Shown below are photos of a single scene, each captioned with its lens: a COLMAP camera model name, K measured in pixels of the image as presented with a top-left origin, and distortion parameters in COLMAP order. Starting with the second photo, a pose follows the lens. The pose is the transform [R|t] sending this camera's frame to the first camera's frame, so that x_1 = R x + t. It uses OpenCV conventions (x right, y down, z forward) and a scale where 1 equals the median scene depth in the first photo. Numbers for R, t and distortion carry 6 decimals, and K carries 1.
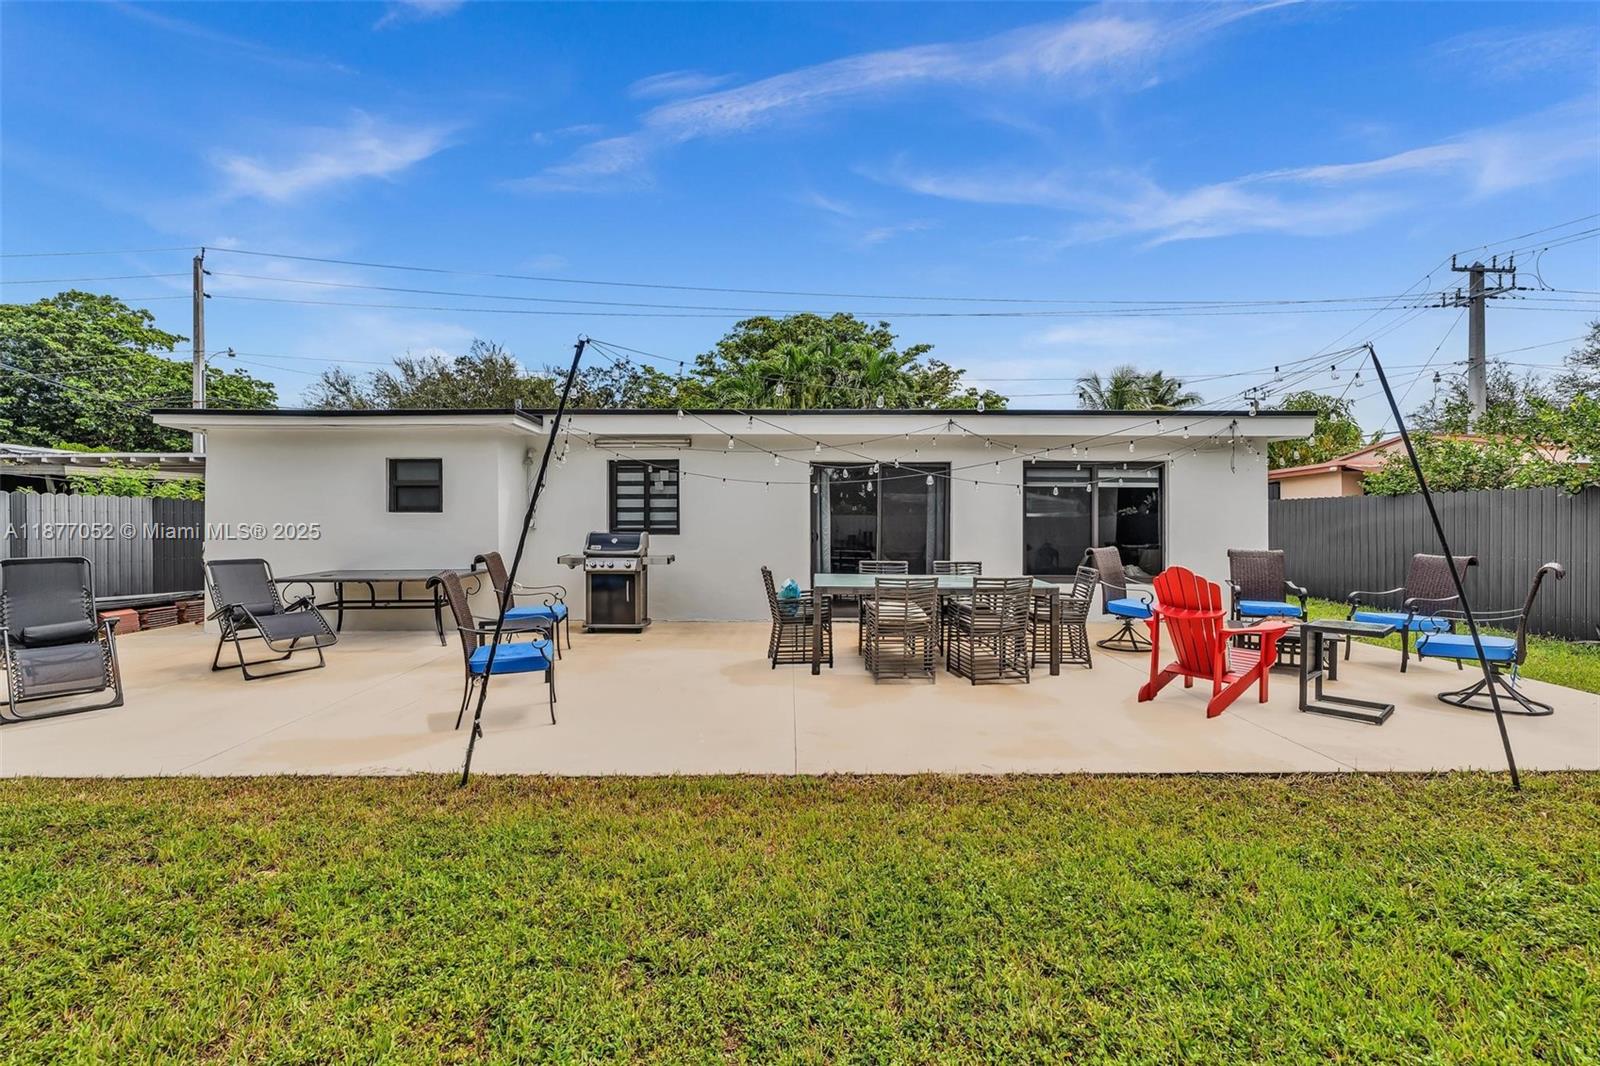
lens RADIAL K [[716.9, 0, 800.0], [0, 716.9, 533.0], [0, 0, 1]] dist [0.000869, 0.000221]
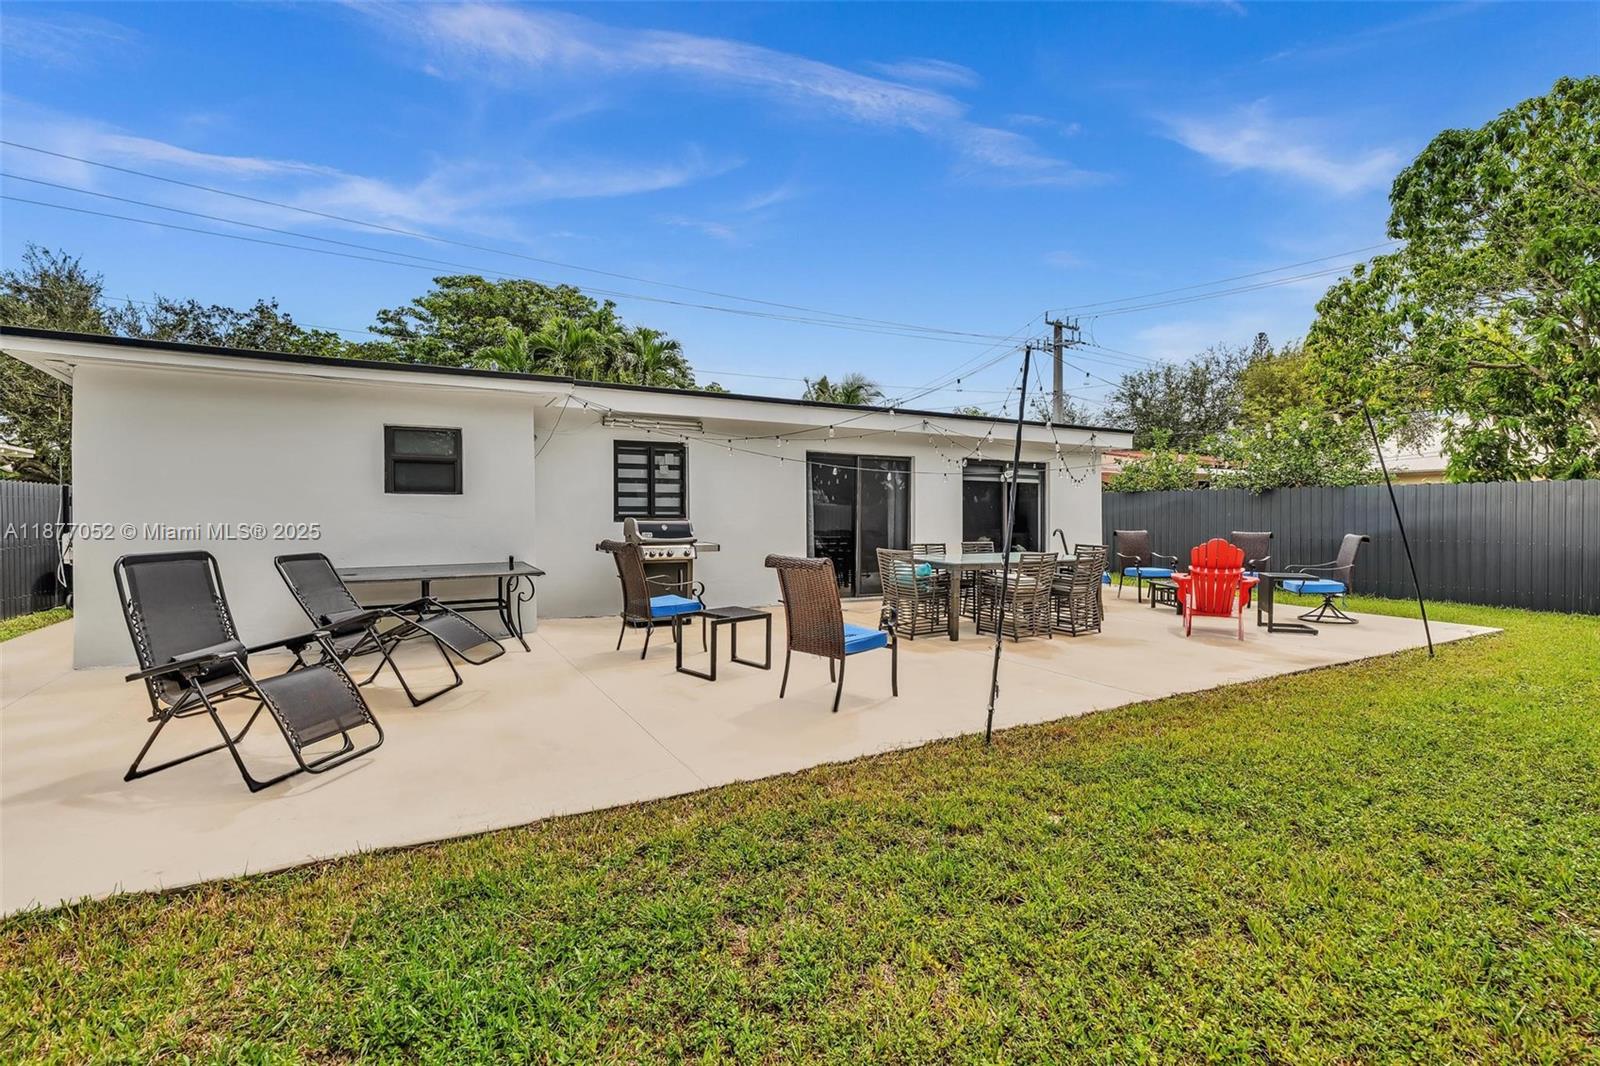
lens RADIAL K [[745.2, 0, 803.4], [0, 745.2, 521.2], [0, 0, 1]] dist [0.001351, 0.000603]
pose [[0.875552, -0.002200, 0.483119, -0.508151], [0.004631, 0.999982, -0.003840, 0.006451], [-0.483102, 0.005599, 0.875546, 0.053493]]
